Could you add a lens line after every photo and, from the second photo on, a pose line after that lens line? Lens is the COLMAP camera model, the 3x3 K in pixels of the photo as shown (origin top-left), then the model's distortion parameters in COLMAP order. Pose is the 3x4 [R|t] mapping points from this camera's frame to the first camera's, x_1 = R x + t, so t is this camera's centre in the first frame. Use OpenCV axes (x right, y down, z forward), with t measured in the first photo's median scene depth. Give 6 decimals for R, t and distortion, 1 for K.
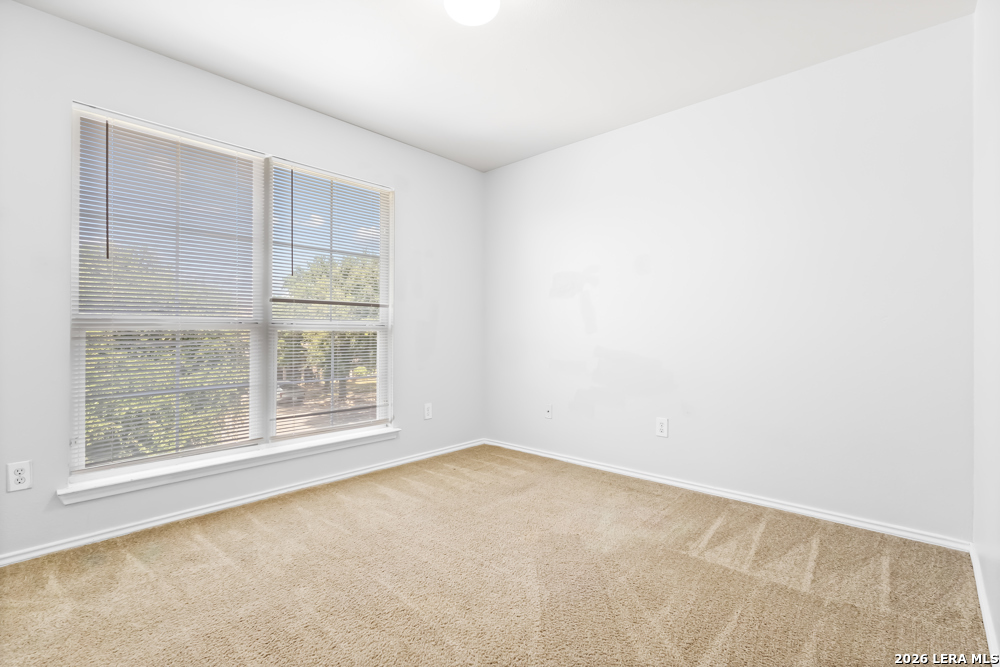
lens RADIAL K [[459.9, 0, 490.3], [0, 459.9, 334.0], [0, 0, 1]] dist [0.002583, 0.001064]
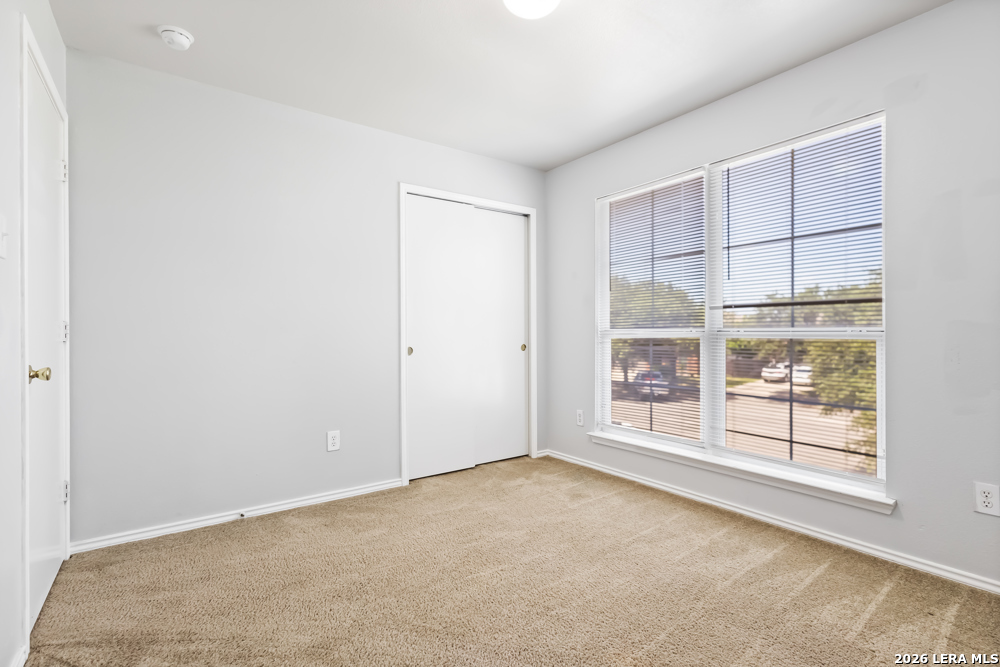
lens RADIAL K [[459.9, 0, 490.3], [0, 459.9, 334.0], [0, 0, 1]] dist [0.002583, 0.001064]
pose [[-0.191224, -0.017840, -0.981384, 0.565274], [-0.025137, 0.999596, -0.013273, 0.008427], [0.981224, 0.022131, -0.191595, 0.681994]]
